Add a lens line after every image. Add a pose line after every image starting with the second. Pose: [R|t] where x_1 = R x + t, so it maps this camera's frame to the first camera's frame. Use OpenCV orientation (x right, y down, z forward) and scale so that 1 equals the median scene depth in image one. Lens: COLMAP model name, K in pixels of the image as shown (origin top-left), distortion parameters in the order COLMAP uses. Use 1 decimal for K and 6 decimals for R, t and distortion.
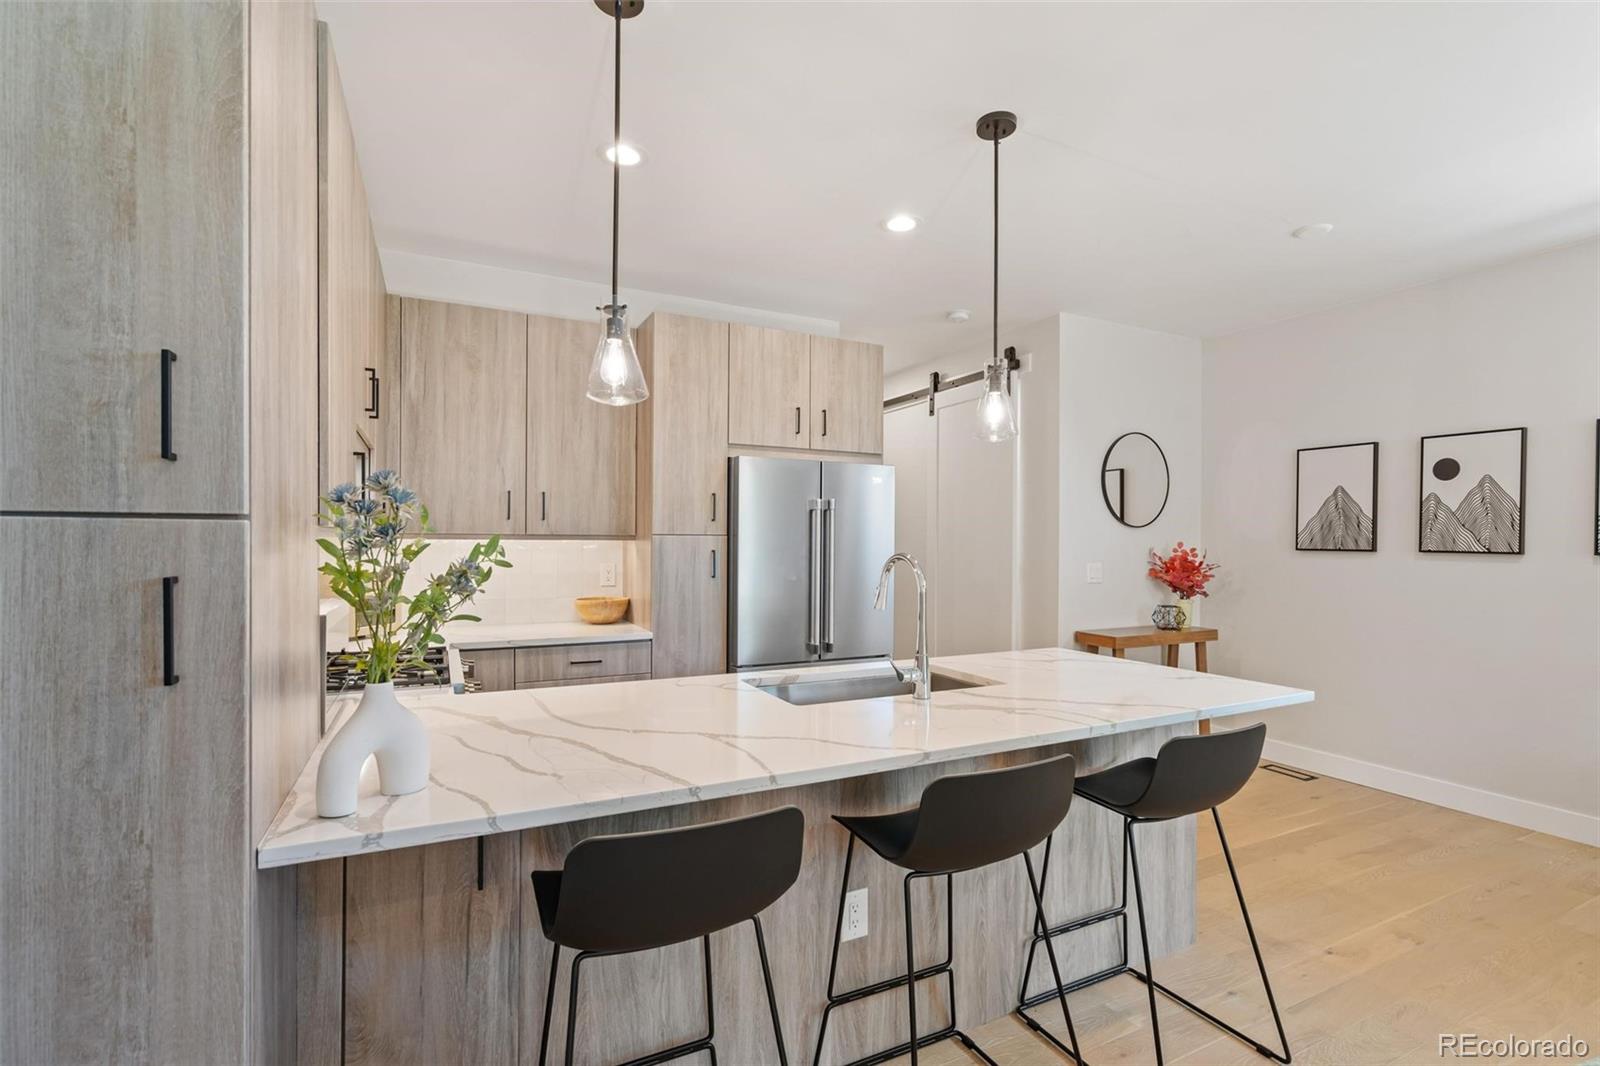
lens RADIAL K [[724.8, 0, 793.5], [0, 724.8, 543.1], [0, 0, 1]] dist [-0.001342, 0.000618]
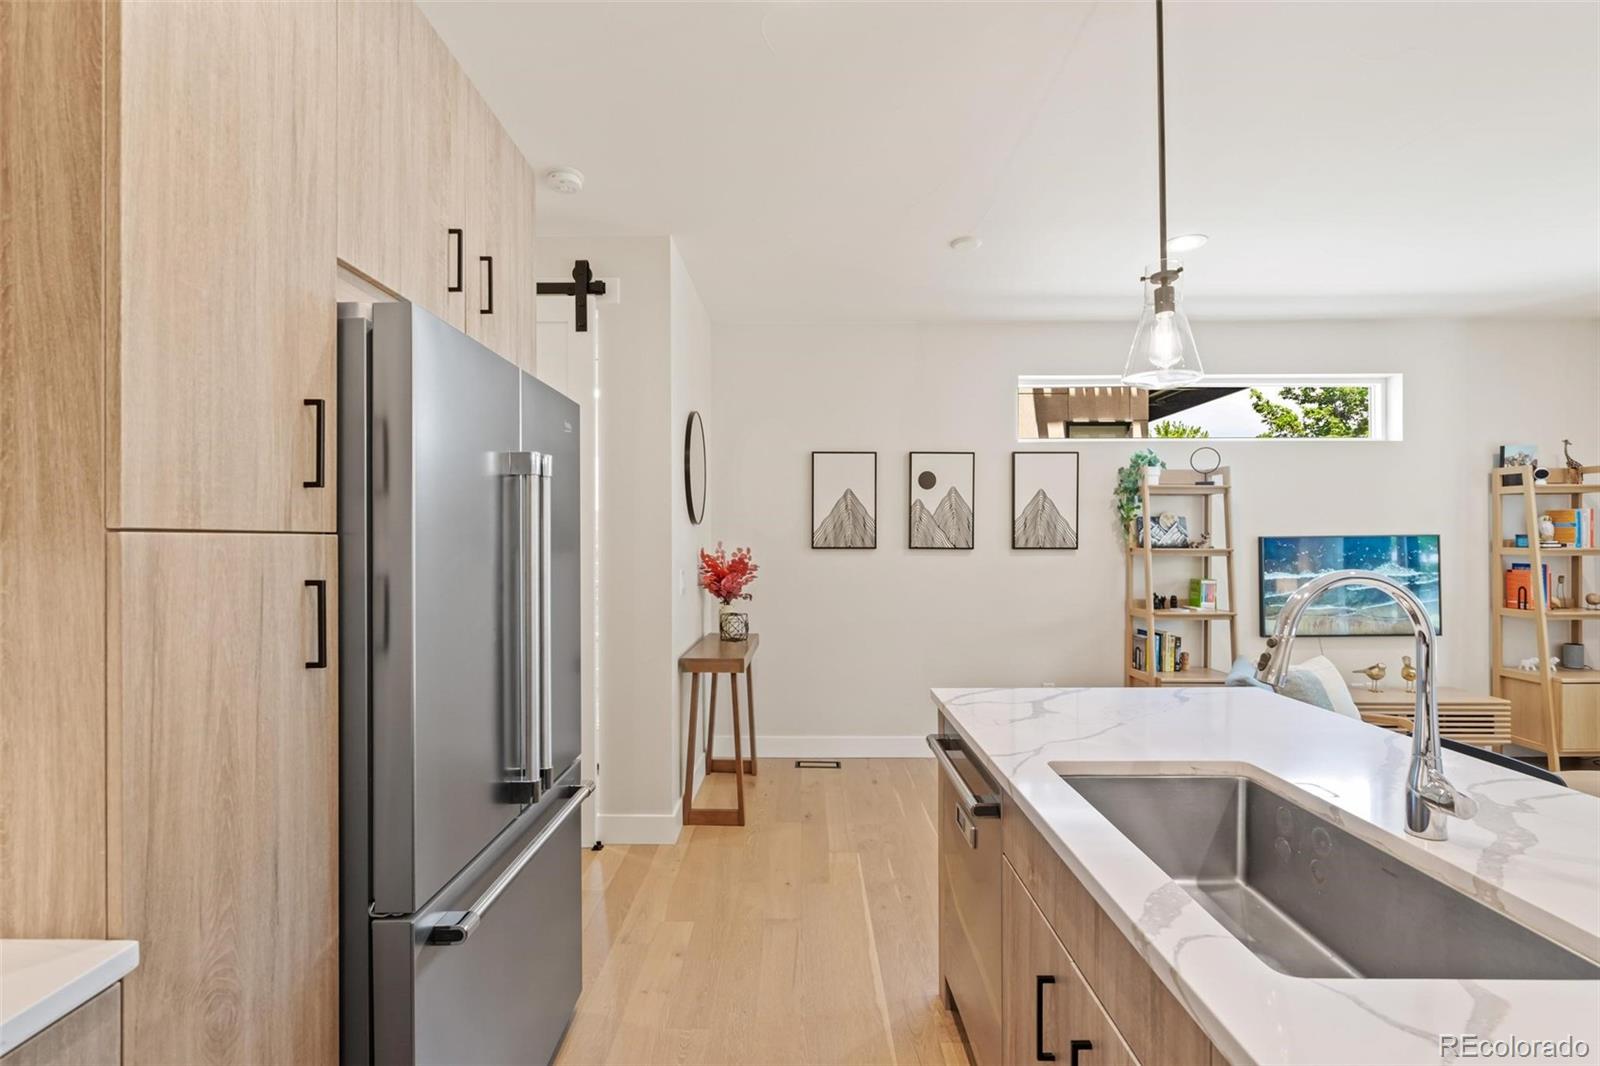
lens RADIAL K [[726.3, 0, 799.6], [0, 726.3, 542.1], [0, 0, 1]] dist [-0.000320, 0.000795]
pose [[0.446280, -0.008771, 0.894851, -0.306566], [0.005596, 0.999960, 0.007011, -0.008487], [-0.894876, 0.001879, 0.446311, 0.688995]]
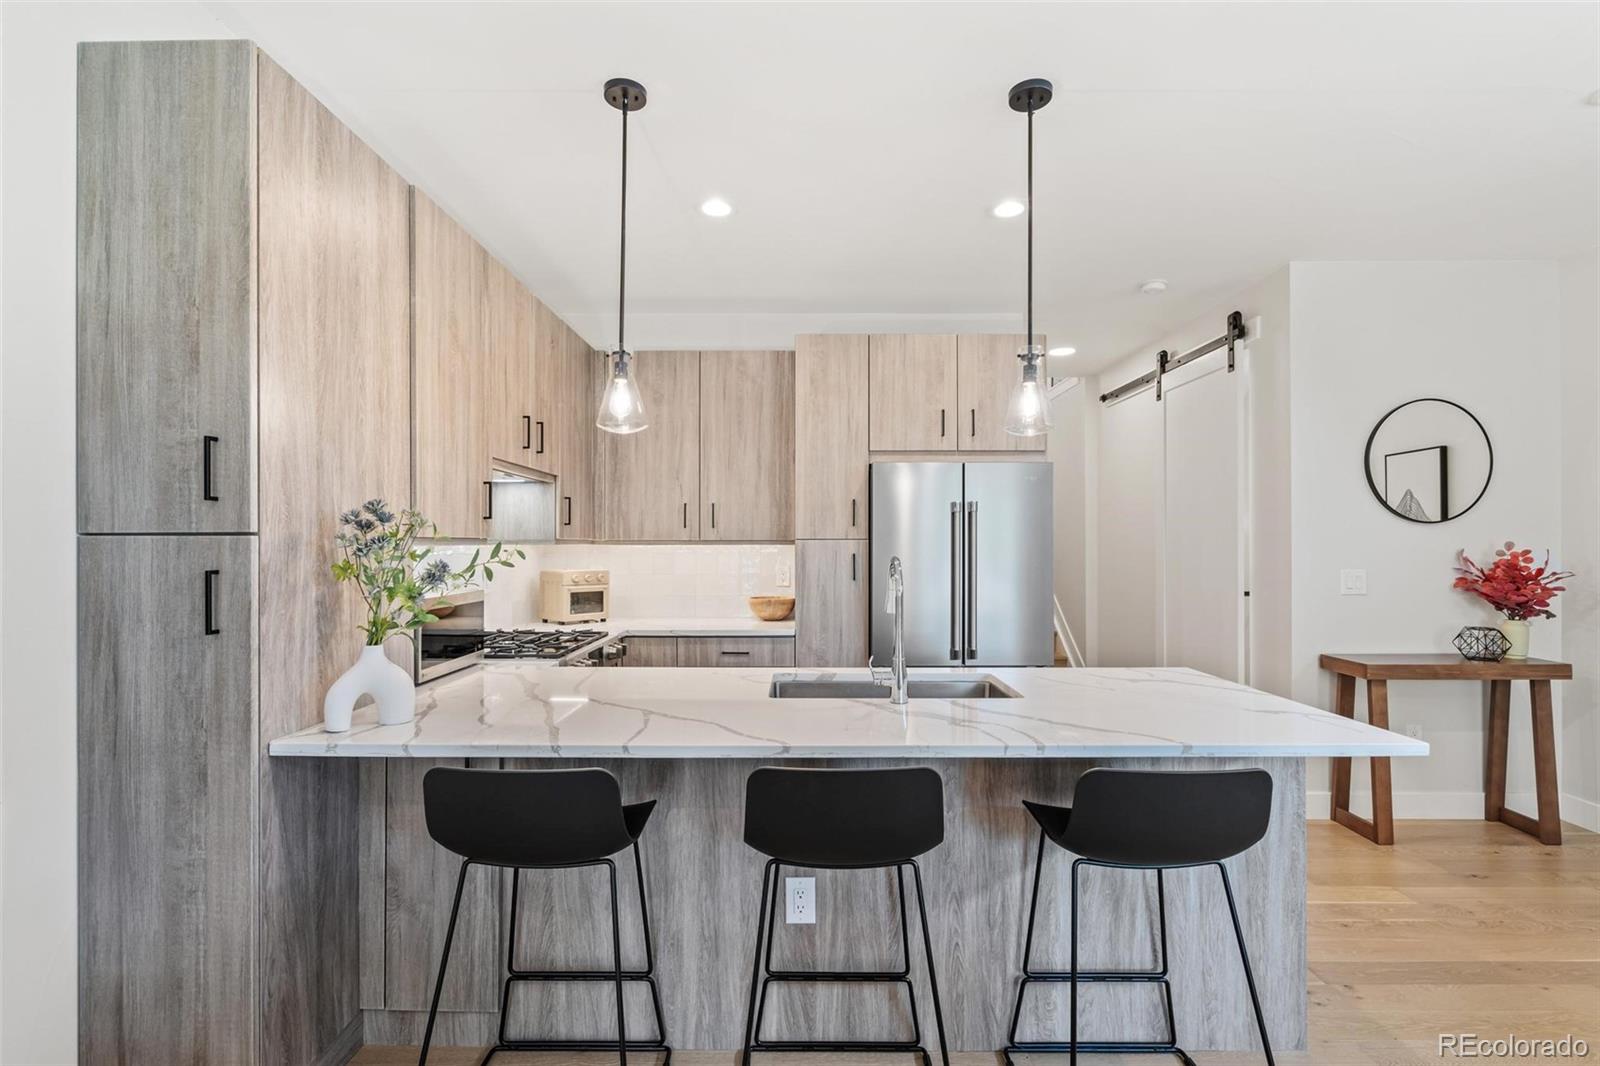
lens RADIAL K [[725.7, 0, 796.1], [0, 725.7, 539.9], [0, 0, 1]] dist [-0.001665, 0.000111]
pose [[0.894373, -0.009048, -0.447231, 0.291700], [0.005188, 0.999938, -0.009856, -0.000073], [0.447293, 0.006495, 0.894364, 0.027181]]
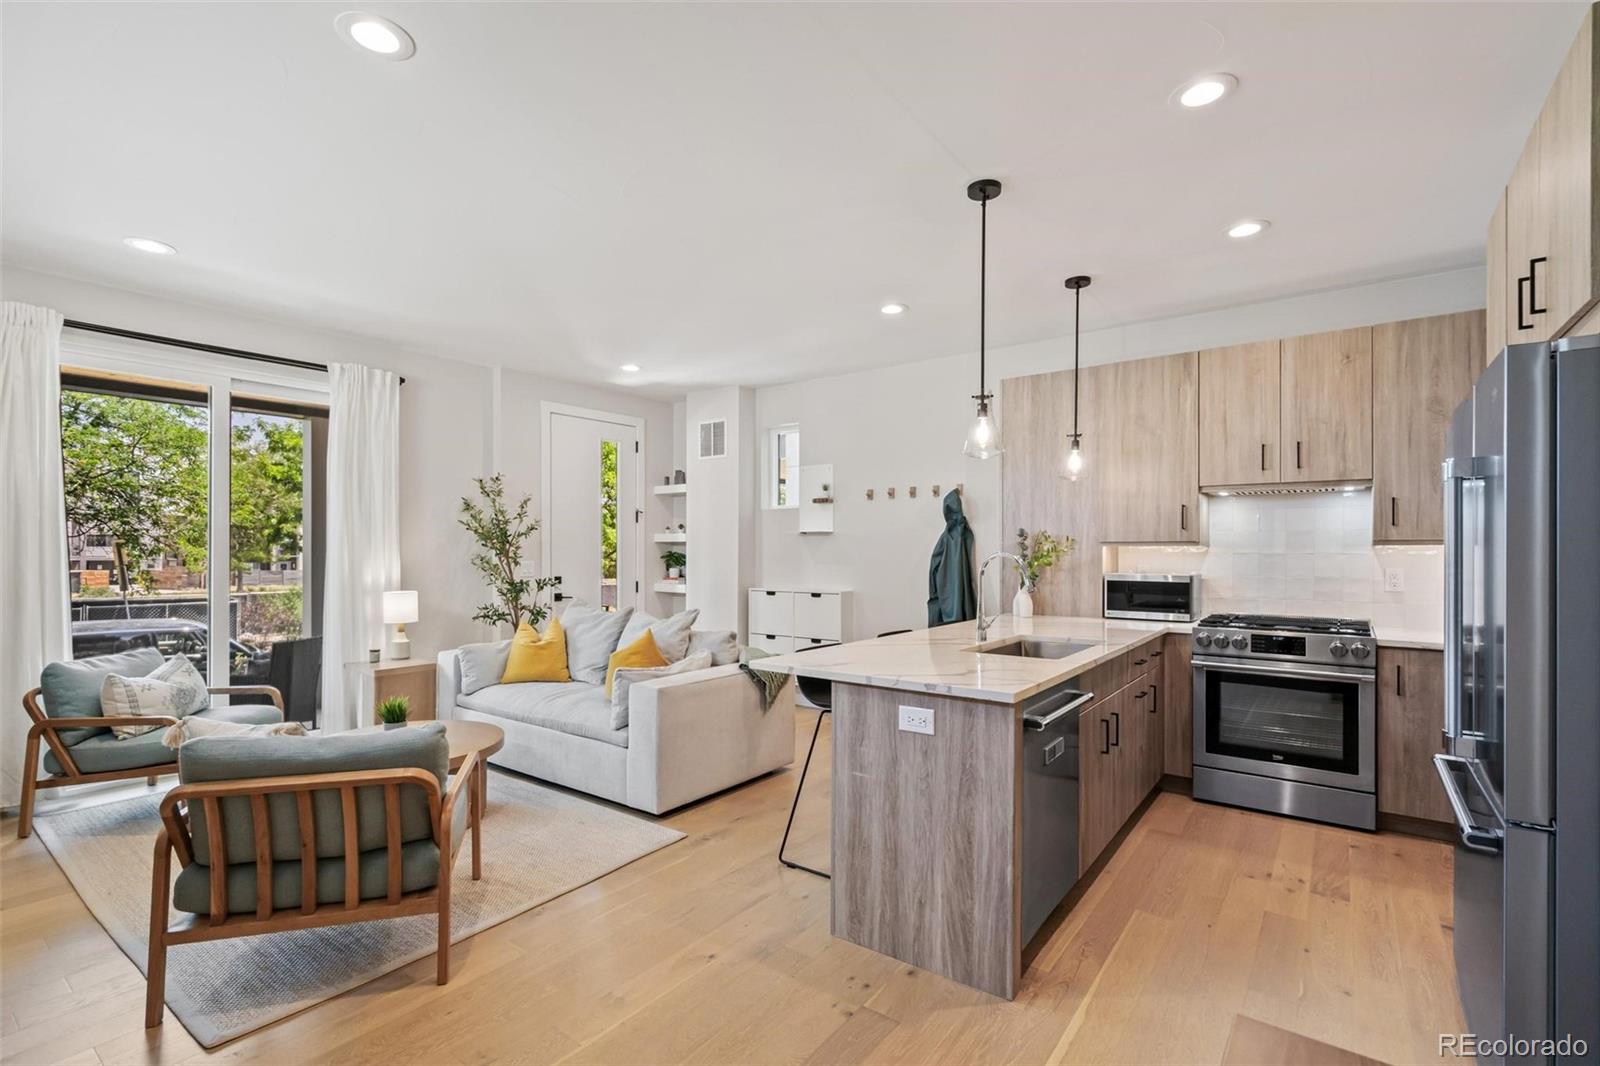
lens RADIAL K [[735.4, 0, 795.5], [0, 735.4, 547.8], [0, 0, 1]] dist [-0.014049, 0.006436]
pose [[-0.890774, -0.007945, -0.454378, 0.757874], [-0.006859, 0.999968, -0.004037, 0.008239], [0.454395, -0.000480, -0.890800, 1.331380]]
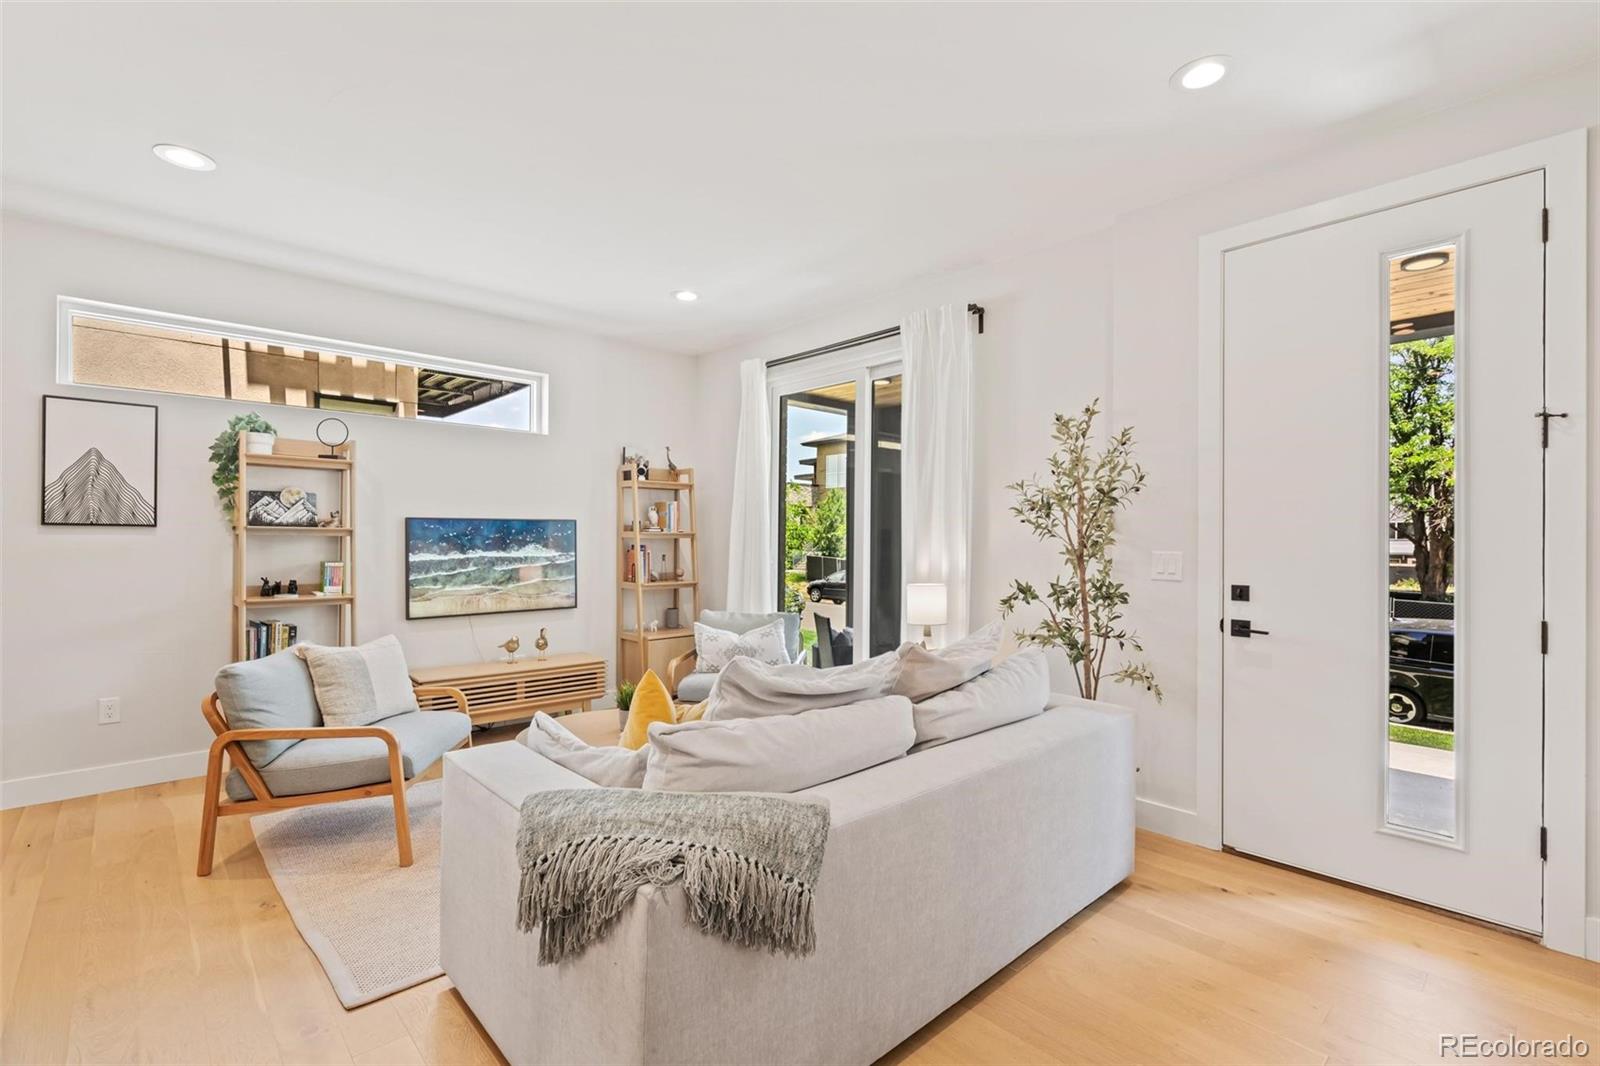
lens RADIAL K [[726.3, 0, 799.6], [0, 726.3, 542.1], [0, 0, 1]] dist [-0.000320, 0.000795]
pose [[-0.282652, -0.012457, 0.959142, -0.189353], [-0.008050, 0.999911, 0.010614, 0.019601], [-0.959189, -0.004721, -0.282727, 0.232263]]
